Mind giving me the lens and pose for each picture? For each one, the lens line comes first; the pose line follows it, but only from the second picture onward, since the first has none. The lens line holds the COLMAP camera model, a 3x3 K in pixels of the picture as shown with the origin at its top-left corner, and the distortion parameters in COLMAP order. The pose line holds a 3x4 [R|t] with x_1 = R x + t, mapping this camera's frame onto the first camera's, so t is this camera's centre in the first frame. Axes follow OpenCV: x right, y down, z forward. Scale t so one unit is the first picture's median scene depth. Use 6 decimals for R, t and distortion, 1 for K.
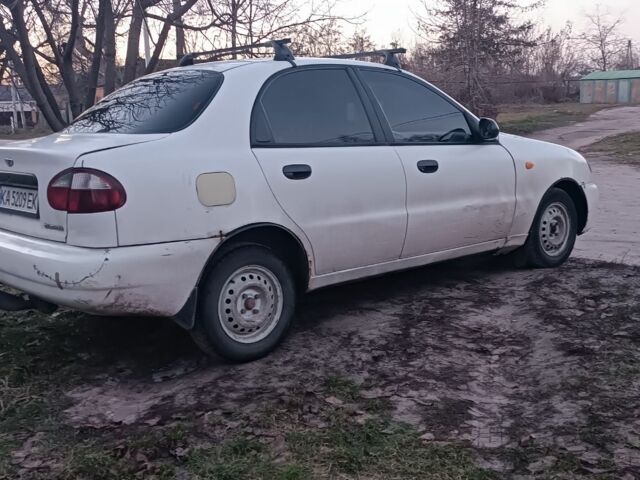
lens RADIAL K [[737.0, 0, 320.0], [0, 737.0, 240.0], [0, 0, 1]] dist [0.019213, 0.009997]
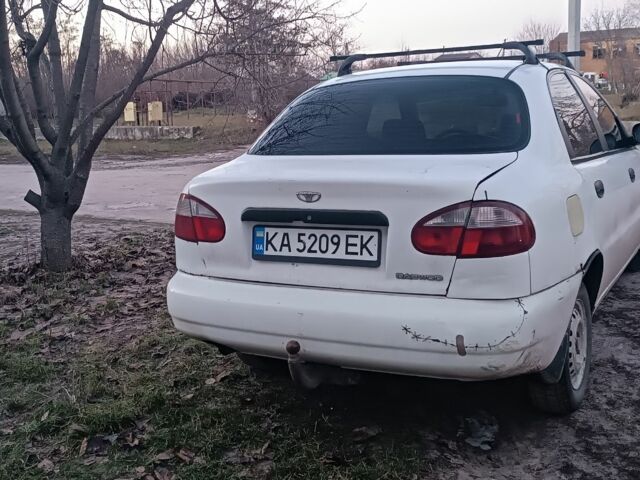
lens RADIAL K [[737.0, 0, 320.0], [0, 737.0, 240.0], [0, 0, 1]] dist [0.019213, 0.009997]
pose [[0.942003, -0.073450, 0.327468, -0.714667], [0.073419, 0.997223, 0.012476, -0.074066], [-0.327475, 0.012290, 0.944780, 0.296883]]
